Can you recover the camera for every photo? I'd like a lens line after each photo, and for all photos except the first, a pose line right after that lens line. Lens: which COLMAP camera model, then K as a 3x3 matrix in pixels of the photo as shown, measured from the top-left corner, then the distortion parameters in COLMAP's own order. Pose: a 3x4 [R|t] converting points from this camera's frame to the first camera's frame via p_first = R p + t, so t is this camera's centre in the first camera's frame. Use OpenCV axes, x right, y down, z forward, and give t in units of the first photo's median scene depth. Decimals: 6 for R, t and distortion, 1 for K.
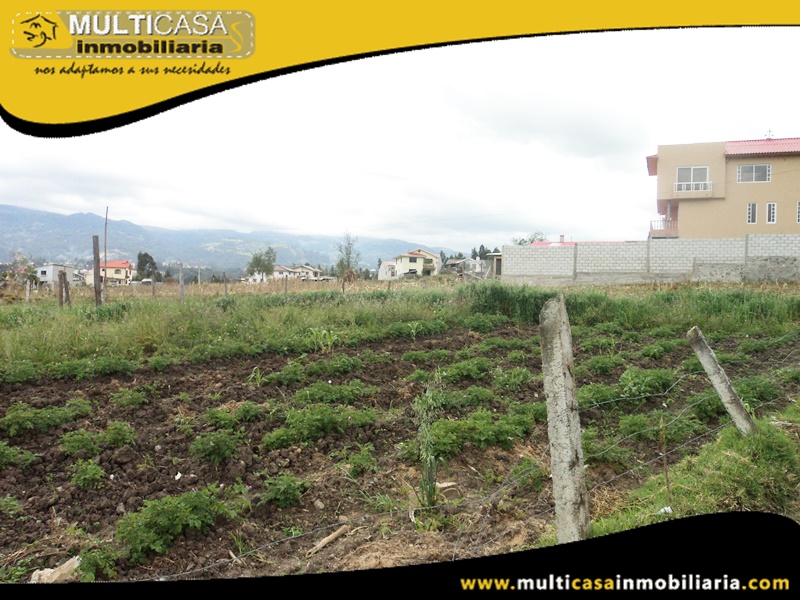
lens RADIAL K [[635.7, 0, 403.0], [0, 635.7, 300.7], [0, 0, 1]] dist [-0.033040, 0.017361]
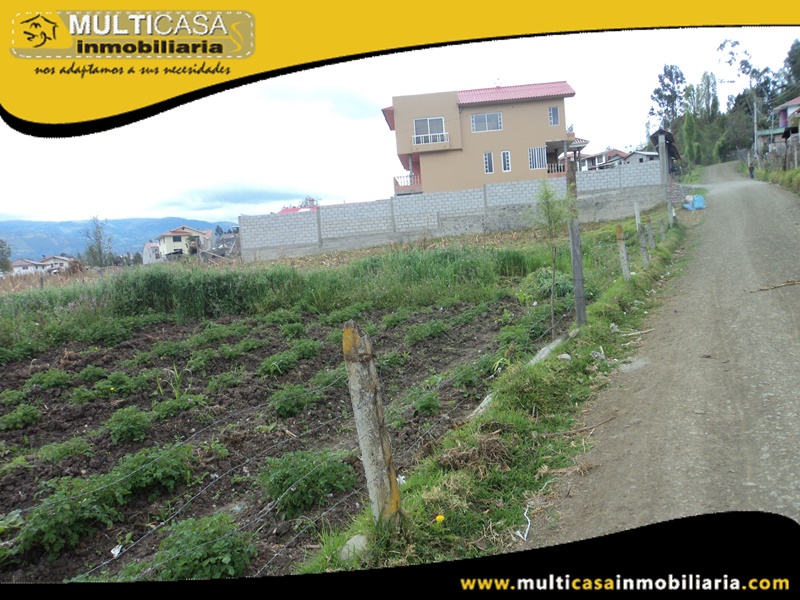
lens RADIAL K [[635.7, 0, 401.5], [0, 635.7, 301.0], [0, 0, 1]] dist [-0.033040, 0.017361]
pose [[0.942532, -0.123518, 0.310447, 0.084458], [0.107943, 0.991901, 0.066931, -0.004307], [-0.316200, -0.029574, 0.948232, 0.086129]]
